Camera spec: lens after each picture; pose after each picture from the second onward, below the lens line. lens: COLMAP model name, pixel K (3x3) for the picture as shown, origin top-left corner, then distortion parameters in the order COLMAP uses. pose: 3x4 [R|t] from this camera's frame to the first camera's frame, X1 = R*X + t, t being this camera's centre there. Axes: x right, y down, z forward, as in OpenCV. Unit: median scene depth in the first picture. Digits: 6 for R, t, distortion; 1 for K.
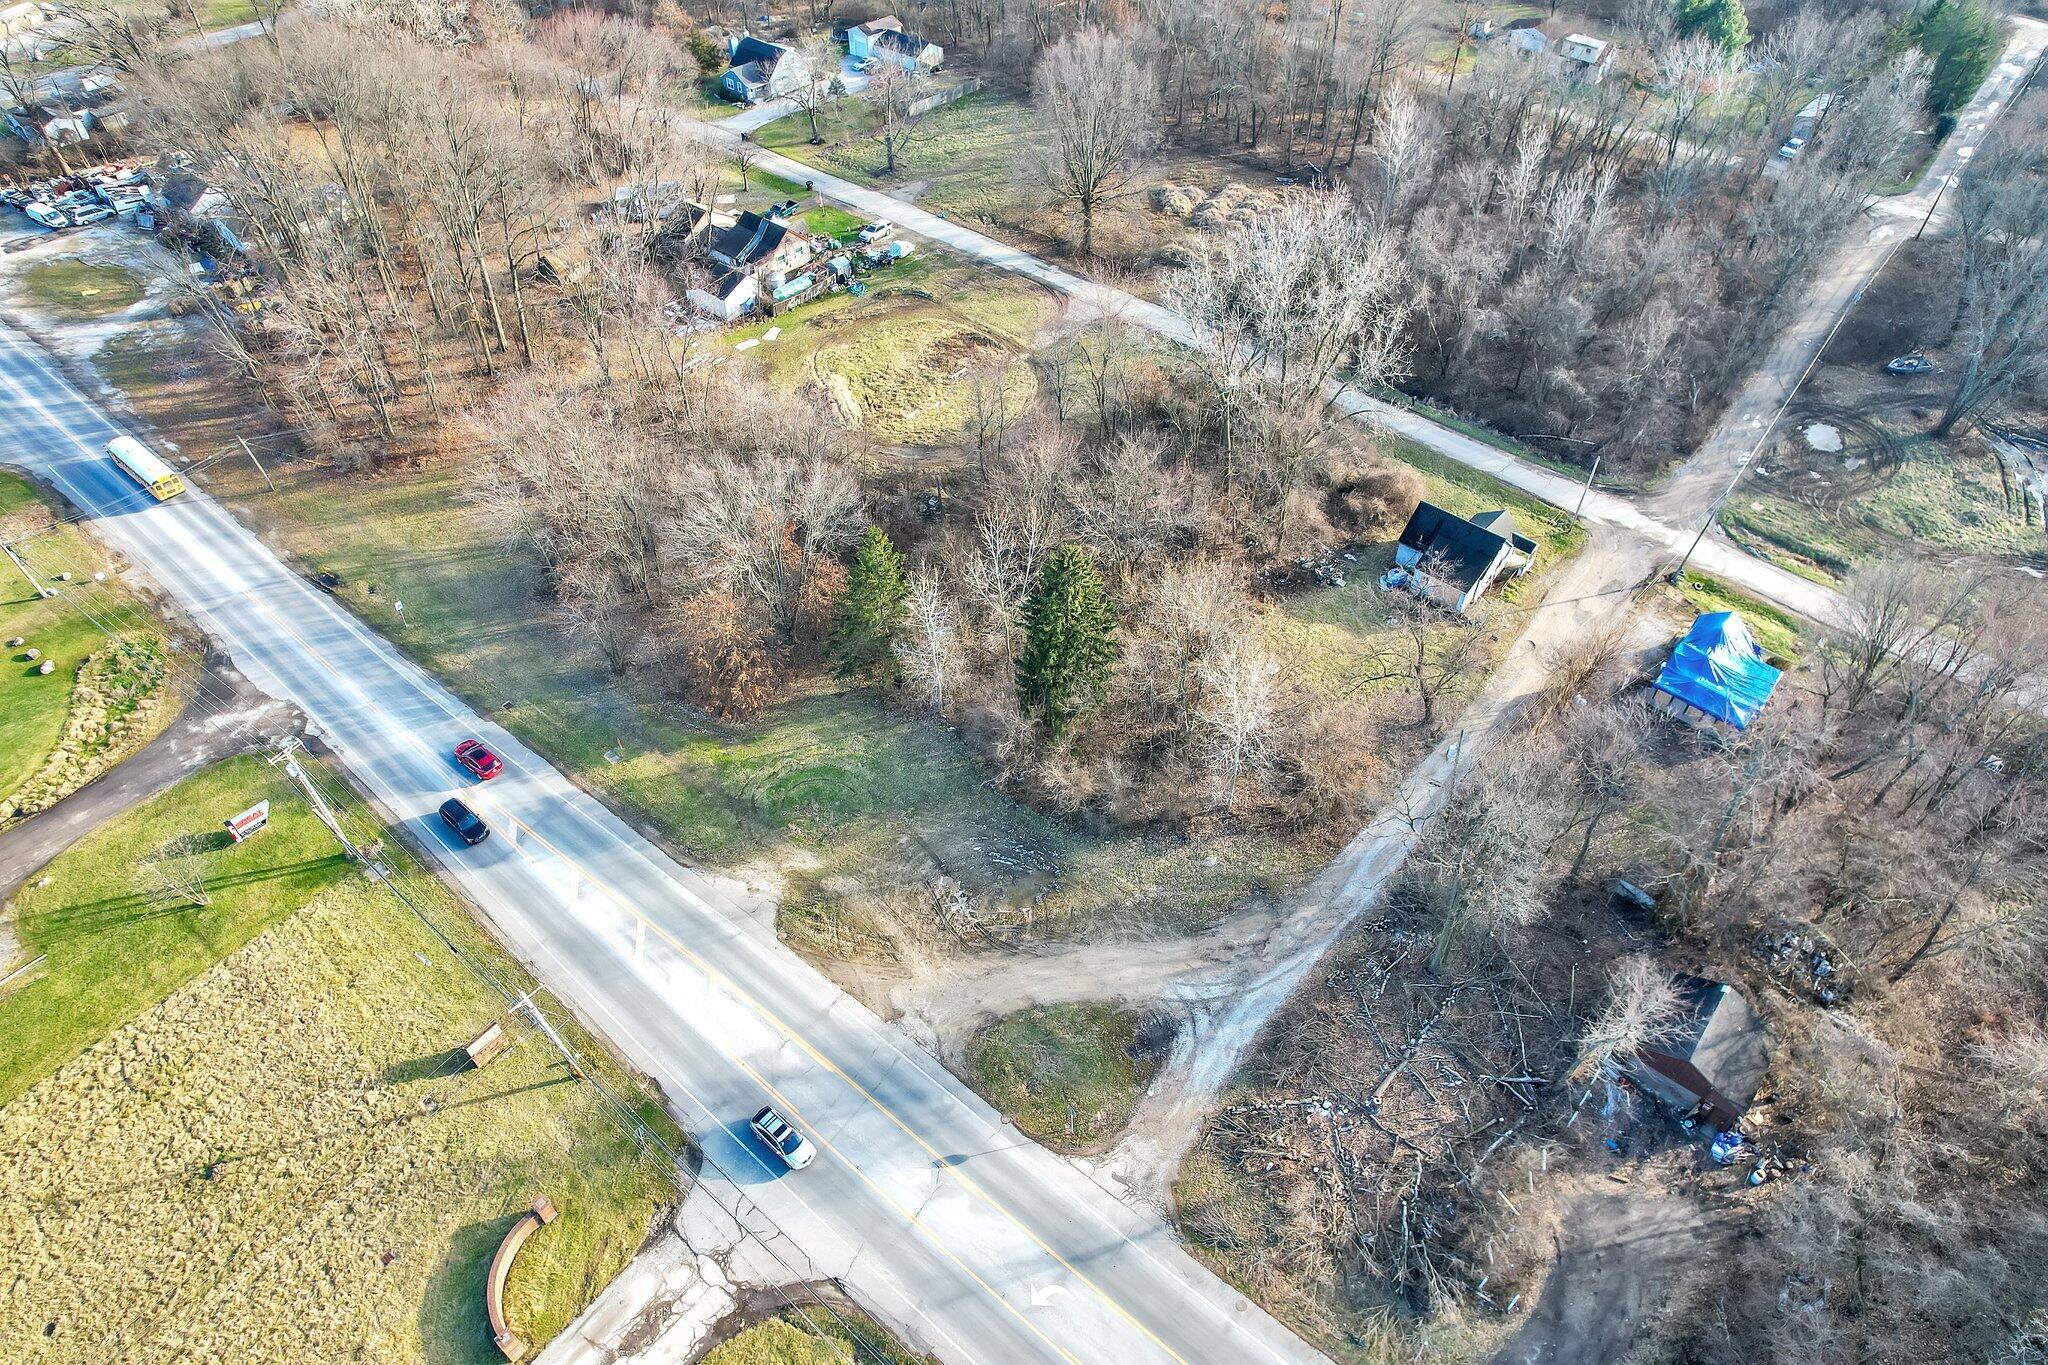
lens RADIAL K [[1301.3, 0, 1028.2], [0, 1301.3, 706.1], [0, 0, 1]] dist [-0.074151, 0.063883]
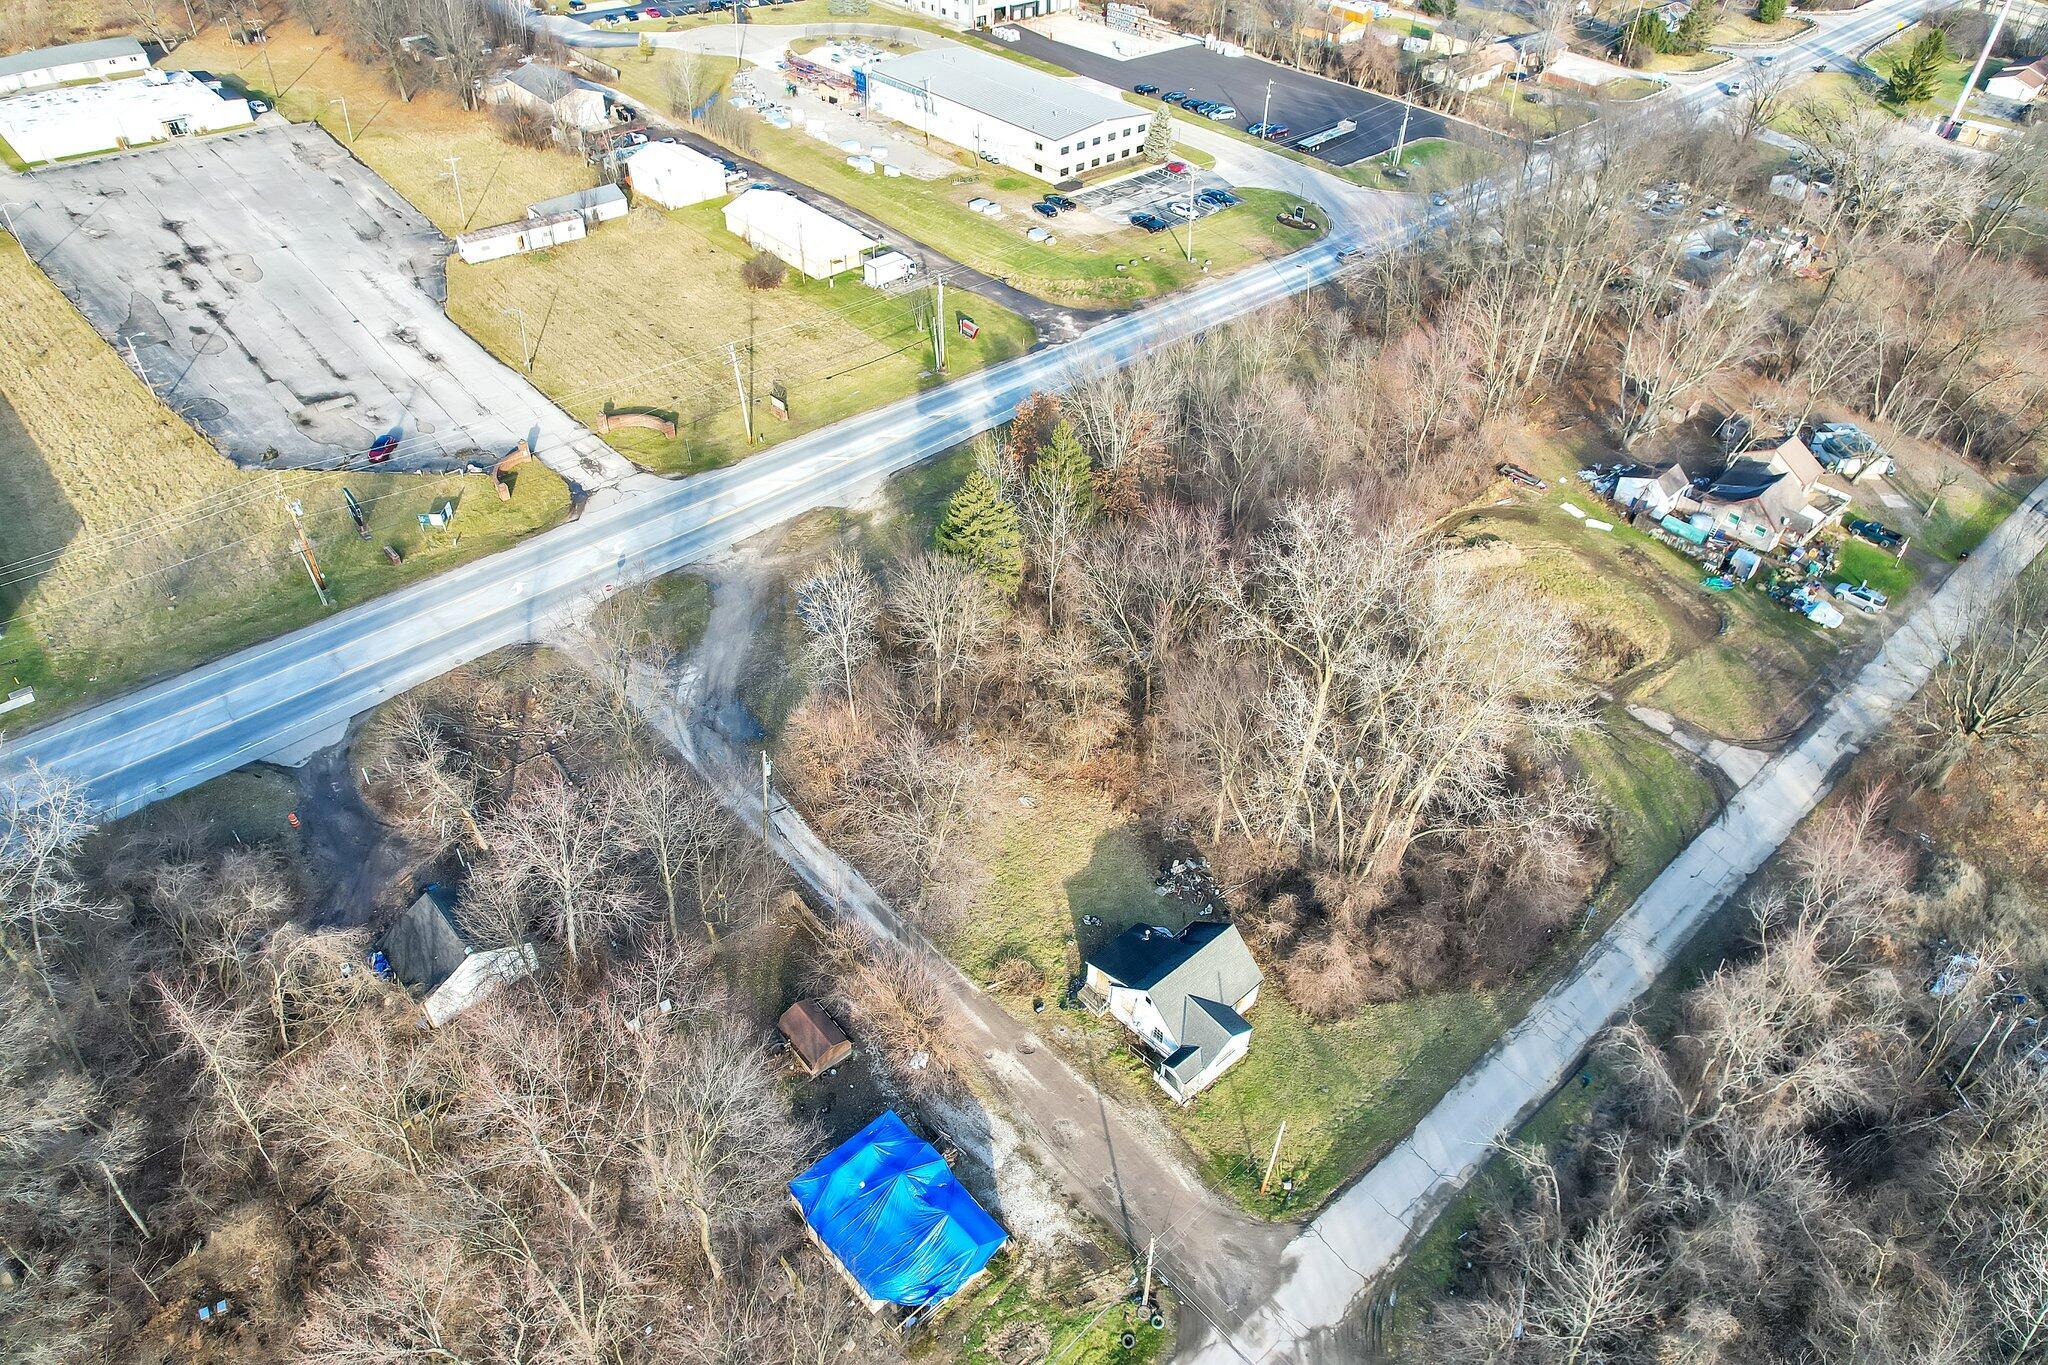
lens RADIAL K [[1278.4, 0, 1021.8], [0, 1278.4, 738.5], [0, 0, 1]] dist [-0.064176, 0.054420]
pose [[-0.138733, 0.669930, -0.729347, 0.996478], [-0.730901, 0.427675, 0.531863, -0.642271], [0.668234, 0.606868, 0.430320, 0.677982]]
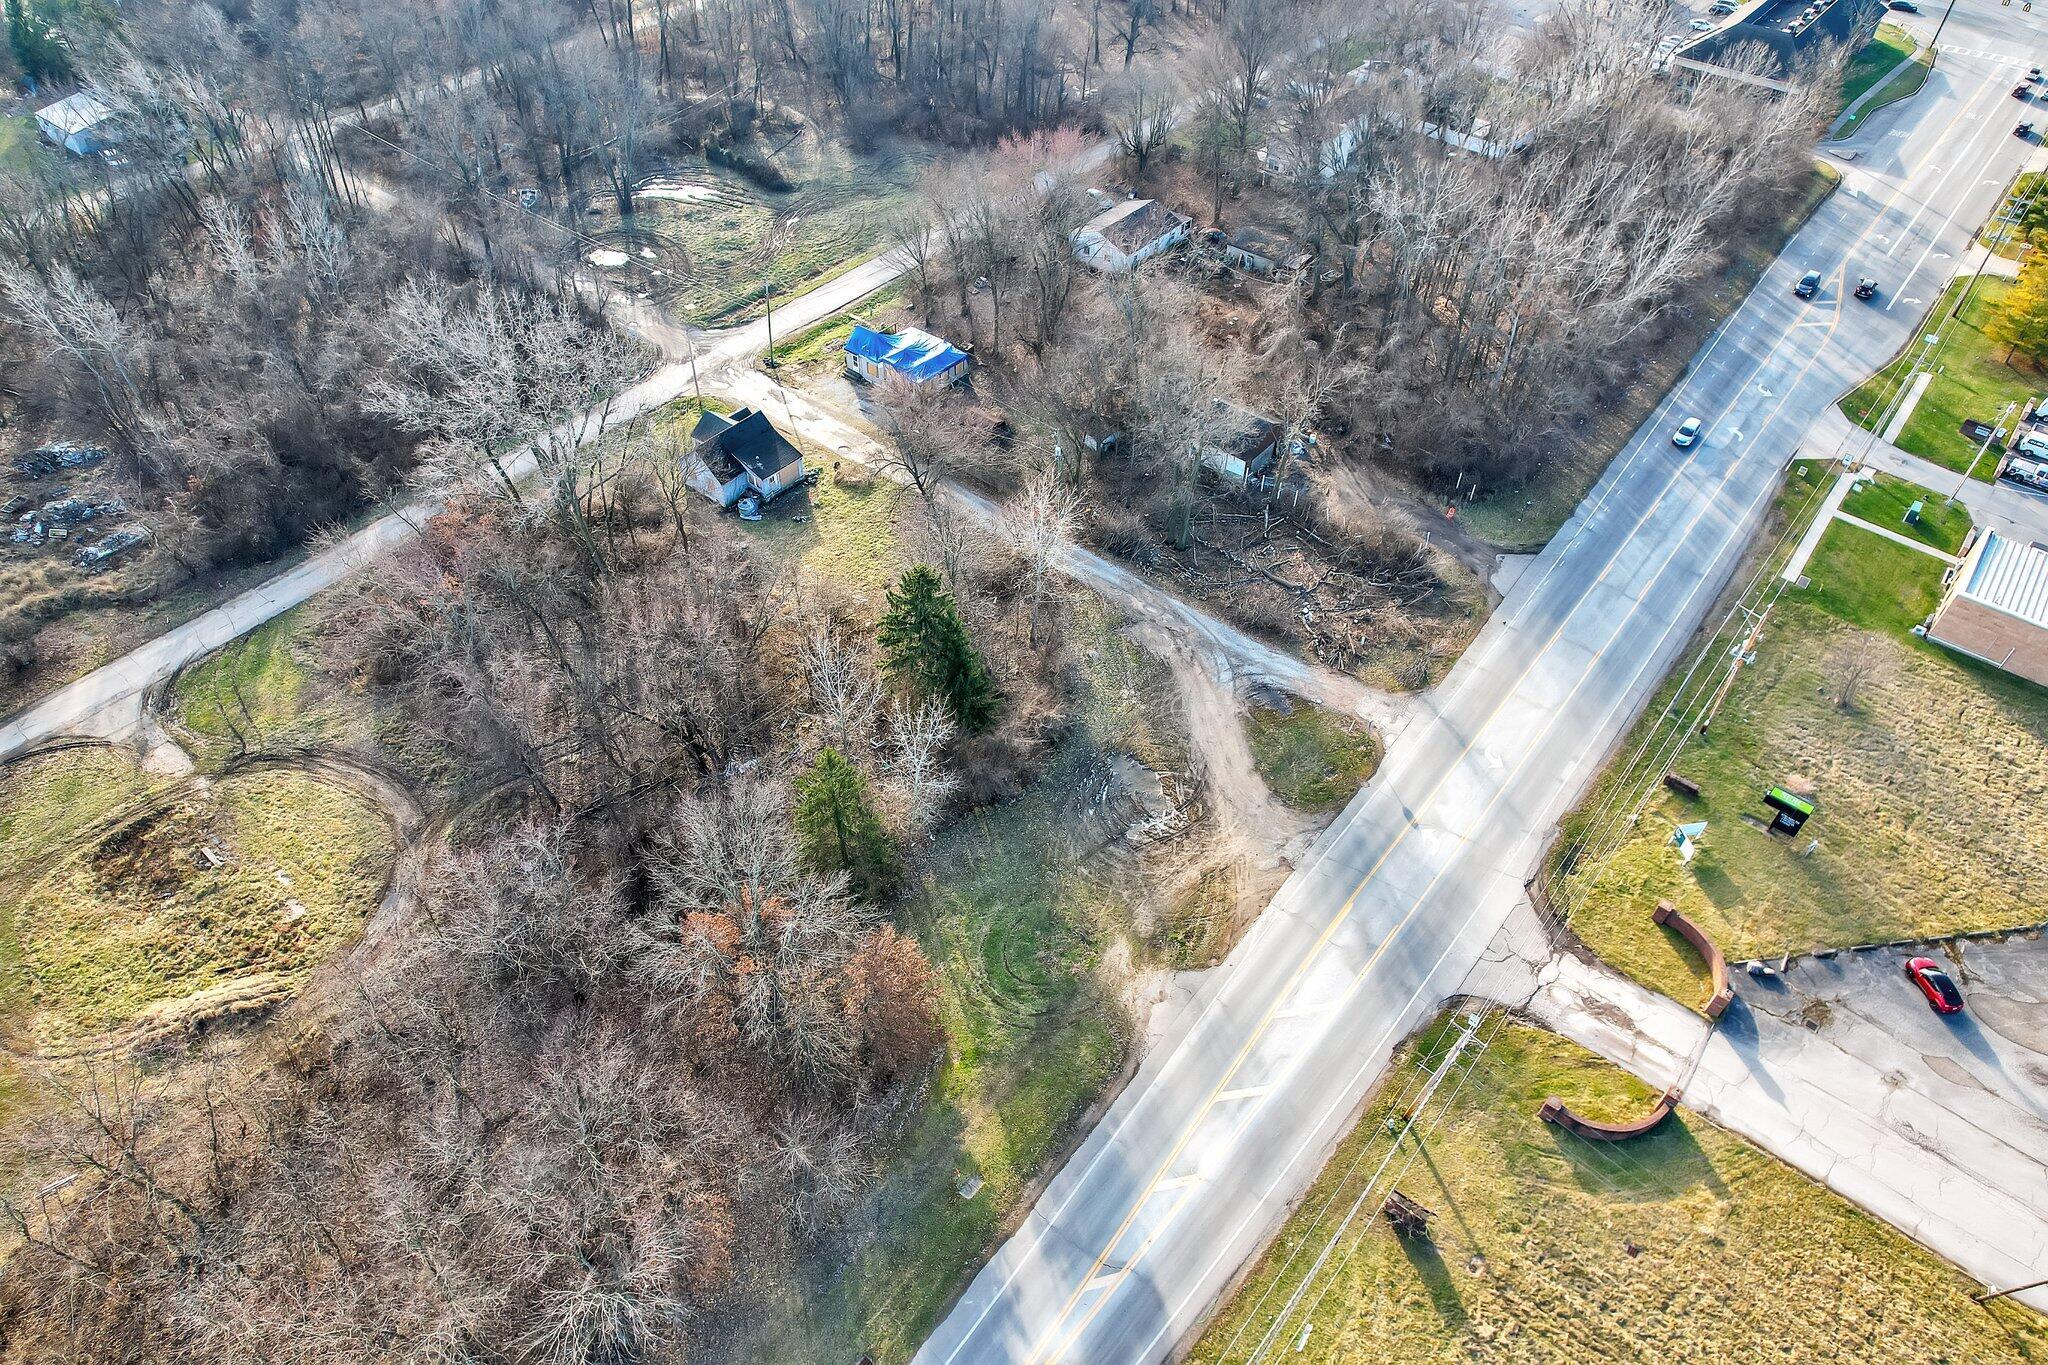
lens RADIAL K [[1301.3, 0, 1028.2], [0, 1301.3, 706.1], [0, 0, 1]] dist [-0.074151, 0.063883]
pose [[-0.023123, -0.726257, 0.687035, -0.710272], [0.708640, 0.472843, 0.523688, -0.522611], [-0.705191, 0.498970, 0.503721, 0.498378]]
